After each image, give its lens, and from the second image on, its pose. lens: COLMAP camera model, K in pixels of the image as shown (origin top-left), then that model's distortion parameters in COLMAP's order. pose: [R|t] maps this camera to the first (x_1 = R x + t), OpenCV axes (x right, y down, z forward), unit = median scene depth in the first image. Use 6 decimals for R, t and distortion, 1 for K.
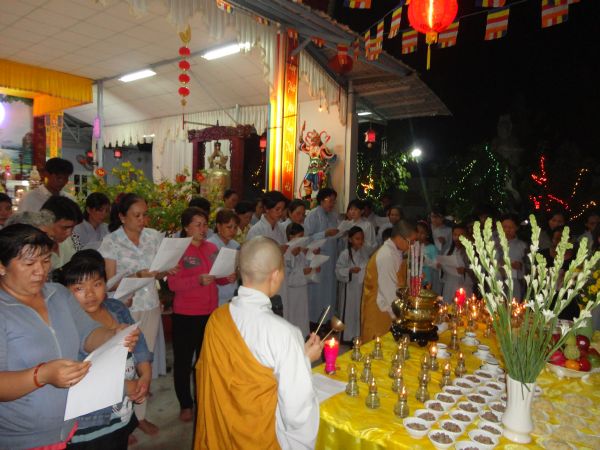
lens RADIAL K [[450.4, 0, 300.0], [0, 450.4, 225.0], [0, 0, 1]] dist [0.010205, 0.000450]
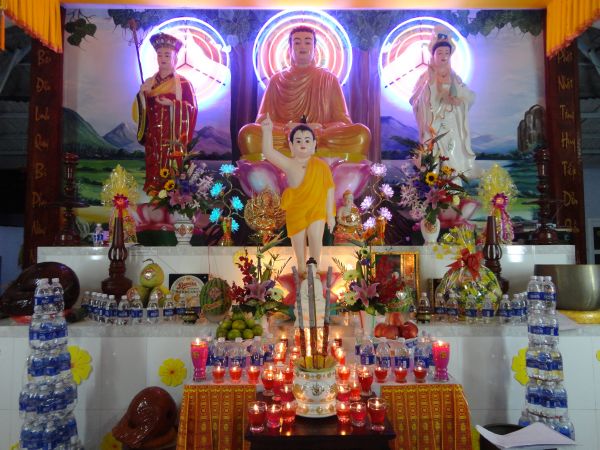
lens RADIAL K [[438.4, 0, 300.0], [0, 438.4, 225.0], [0, 0, 1]] dist [-0.001283, 0.002630]
pose [[0.651476, -0.074845, -0.754968, -0.885679], [-0.024638, 0.992510, -0.119655, -0.130650], [0.758269, 0.096553, 0.644753, 1.238251]]
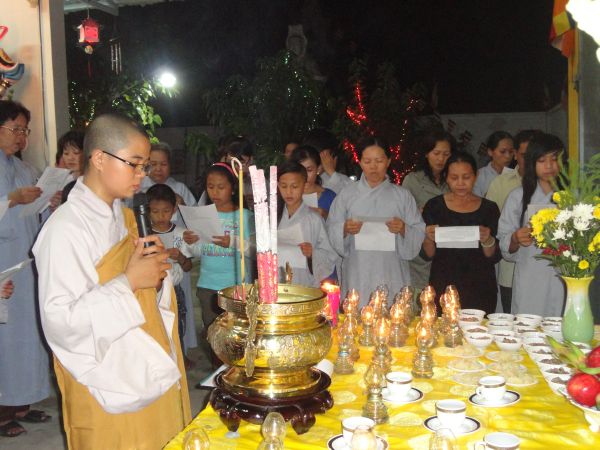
lens RADIAL K [[708.7, 0, 300.0], [0, 708.7, 225.0], [0, 0, 1]] dist [-0.026847, -0.020333]
pose [[0.902518, -0.083633, 0.422454, 0.014870], [0.078447, 0.996476, 0.029678, 0.032613], [-0.423447, 0.006356, 0.905898, 0.193033]]
